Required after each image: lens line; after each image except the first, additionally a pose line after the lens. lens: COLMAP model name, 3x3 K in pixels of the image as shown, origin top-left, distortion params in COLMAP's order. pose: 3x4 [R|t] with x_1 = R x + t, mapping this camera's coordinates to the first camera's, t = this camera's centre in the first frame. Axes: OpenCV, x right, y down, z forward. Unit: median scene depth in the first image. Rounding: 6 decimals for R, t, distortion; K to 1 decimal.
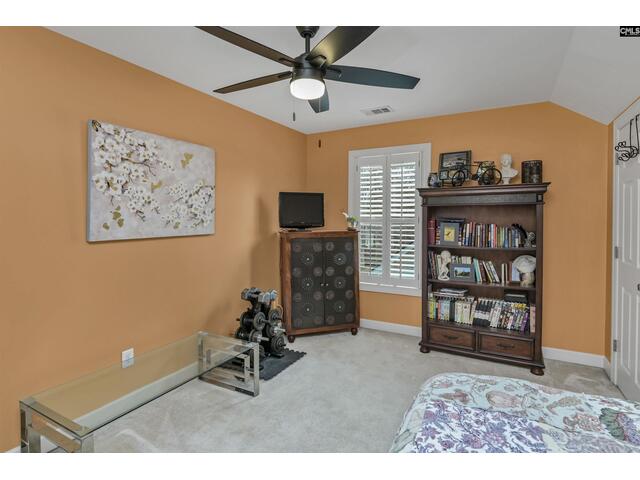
lens RADIAL K [[327.6, 0, 321.8], [0, 327.6, 239.6], [0, 0, 1]] dist [0.000771, -0.001080]
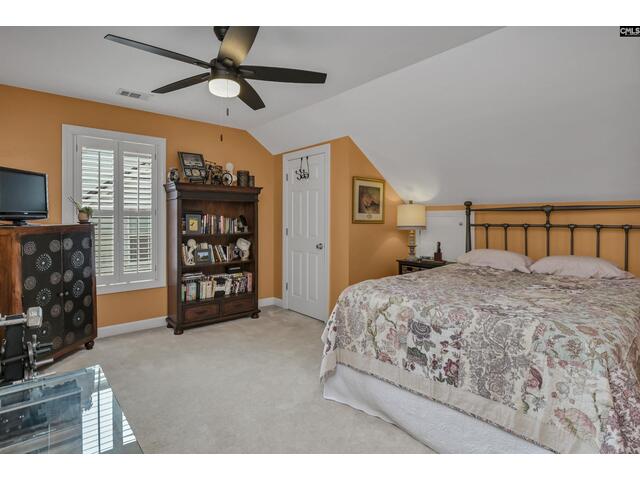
lens RADIAL K [[327.6, 0, 321.5], [0, 327.6, 240.6], [0, 0, 1]] dist [0.000771, -0.001080]
pose [[0.363948, -0.064474, 0.929185, -0.514895], [0.061658, 0.997081, 0.045034, 0.015965], [-0.929376, 0.040902, 0.366861, 0.161522]]
